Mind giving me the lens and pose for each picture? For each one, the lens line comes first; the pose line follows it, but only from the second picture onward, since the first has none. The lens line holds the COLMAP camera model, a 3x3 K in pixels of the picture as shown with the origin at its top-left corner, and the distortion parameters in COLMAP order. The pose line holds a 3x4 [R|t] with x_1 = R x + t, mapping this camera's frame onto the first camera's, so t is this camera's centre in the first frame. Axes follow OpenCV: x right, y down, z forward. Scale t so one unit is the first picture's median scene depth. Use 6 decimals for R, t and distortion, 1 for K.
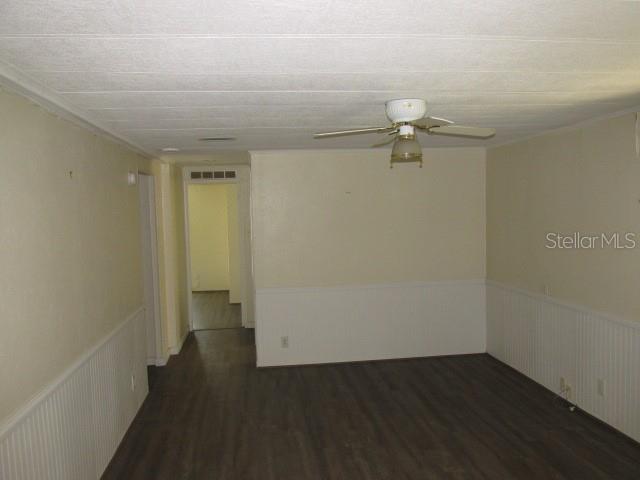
lens RADIAL K [[530.2, 0, 319.2], [0, 530.2, 240.6], [0, 0, 1]] dist [-0.027937, 0.000785]
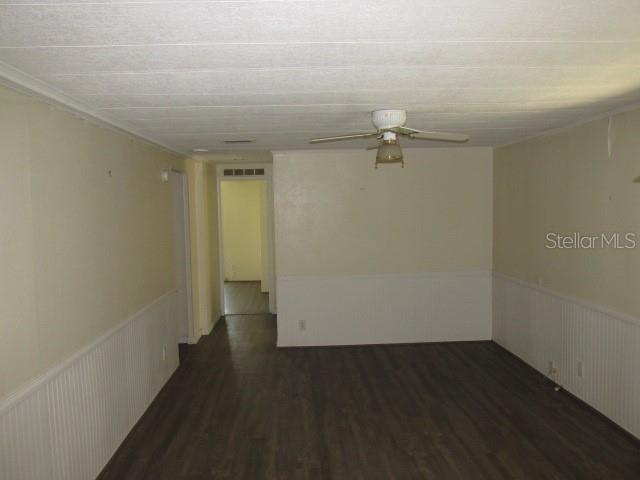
lens RADIAL K [[530.2, 0, 320.8], [0, 530.2, 239.3], [0, 0, 1]] dist [-0.027937, 0.000785]
pose [[0.996703, 0.011204, -0.080354, 0.078532], [-0.010740, 0.999923, 0.006200, 0.008933], [0.080417, -0.005316, 0.996747, -0.120978]]
